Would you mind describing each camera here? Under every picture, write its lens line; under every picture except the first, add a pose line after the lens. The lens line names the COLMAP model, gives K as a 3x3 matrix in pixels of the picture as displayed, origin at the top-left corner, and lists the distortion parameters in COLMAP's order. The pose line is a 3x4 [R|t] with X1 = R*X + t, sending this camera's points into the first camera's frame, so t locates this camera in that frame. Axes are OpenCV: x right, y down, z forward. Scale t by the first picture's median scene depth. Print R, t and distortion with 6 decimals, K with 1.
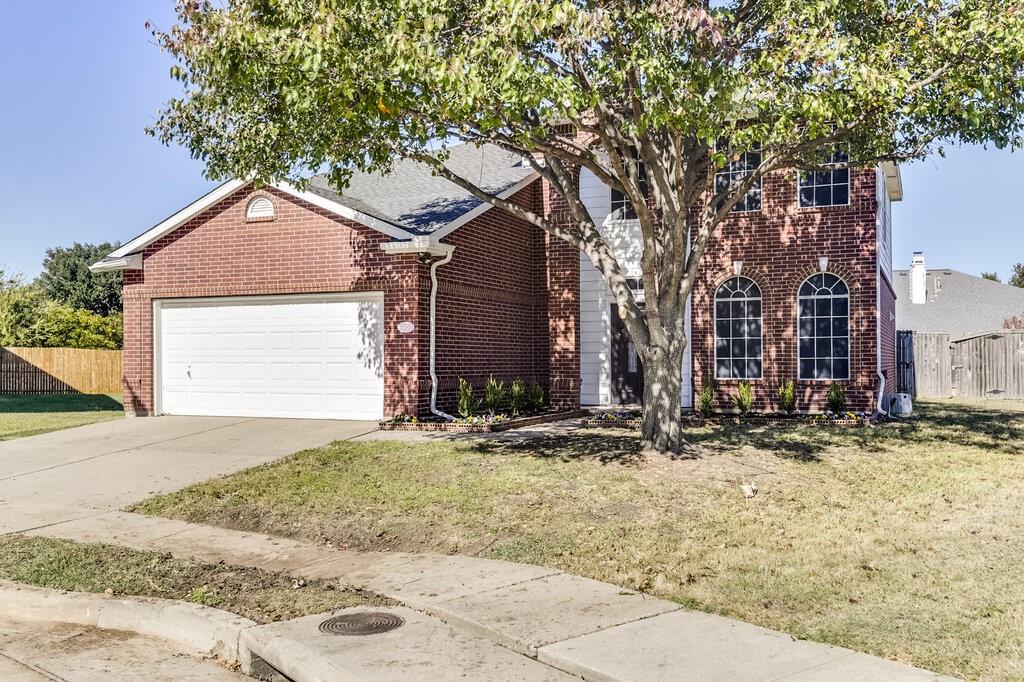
lens RADIAL K [[947.1, 0, 464.9], [0, 947.1, 342.9], [0, 0, 1]] dist [0.070130, 0.002007]
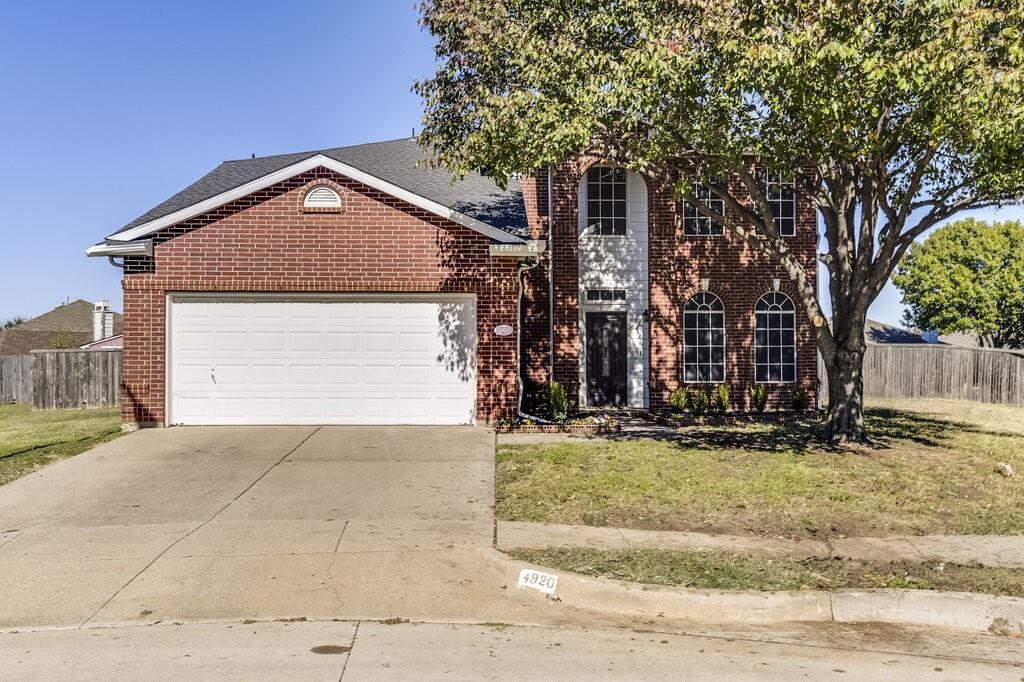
lens RADIAL K [[947.1, 0, 464.9], [0, 947.1, 342.9], [0, 0, 1]] dist [0.070130, 0.002007]
pose [[0.899585, 0.015631, 0.436467, -0.491474], [-0.011617, 0.999862, -0.011864, 0.008466], [-0.436592, 0.005602, 0.899642, 0.110045]]
